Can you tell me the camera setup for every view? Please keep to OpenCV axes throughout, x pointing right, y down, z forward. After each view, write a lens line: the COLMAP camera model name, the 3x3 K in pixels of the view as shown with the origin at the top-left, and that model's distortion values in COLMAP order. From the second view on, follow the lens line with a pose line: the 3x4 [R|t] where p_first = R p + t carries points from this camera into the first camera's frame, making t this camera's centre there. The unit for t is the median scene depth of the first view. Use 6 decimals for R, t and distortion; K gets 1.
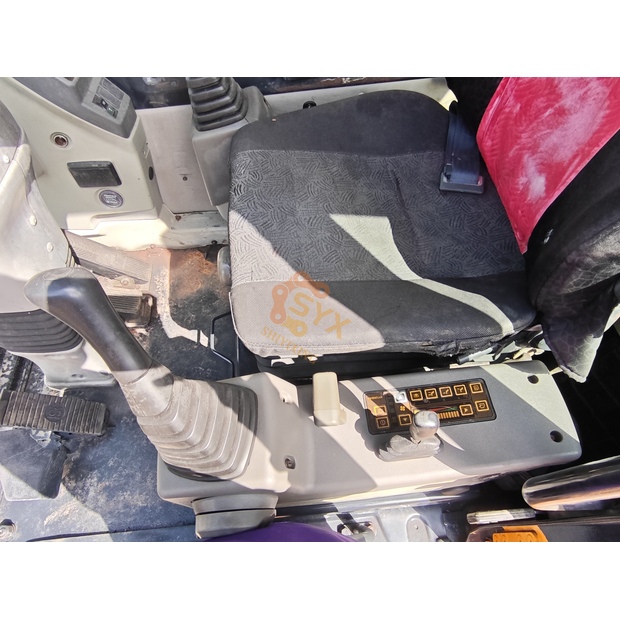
lens RADIAL K [[404.1, 0, 309.8], [0, 404.1, 302.3], [0, 0, 1]] dist [-0.052295, 0.045973]
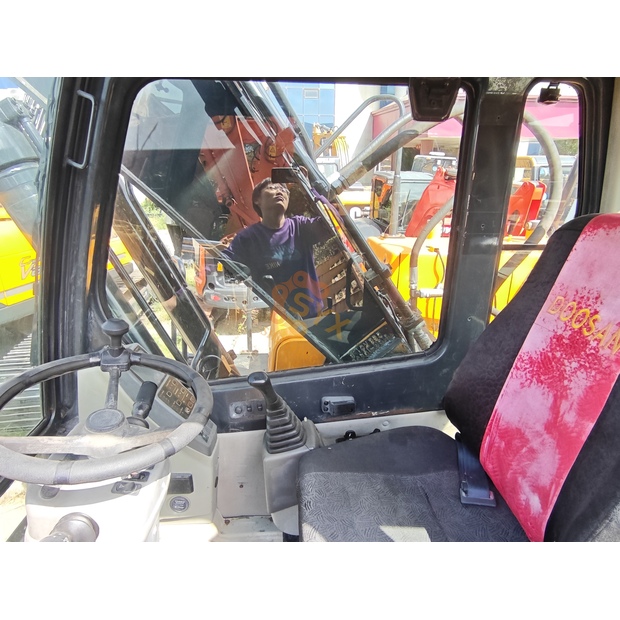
lens RADIAL K [[404.1, 0, 309.8], [0, 404.1, 302.3], [0, 0, 1]] dist [-0.052295, 0.045973]
pose [[0.999867, -0.006652, -0.014884, -0.138451], [-0.004356, 0.770778, -0.637089, 0.039273], [0.015710, 0.637070, 0.770646, -0.400853]]
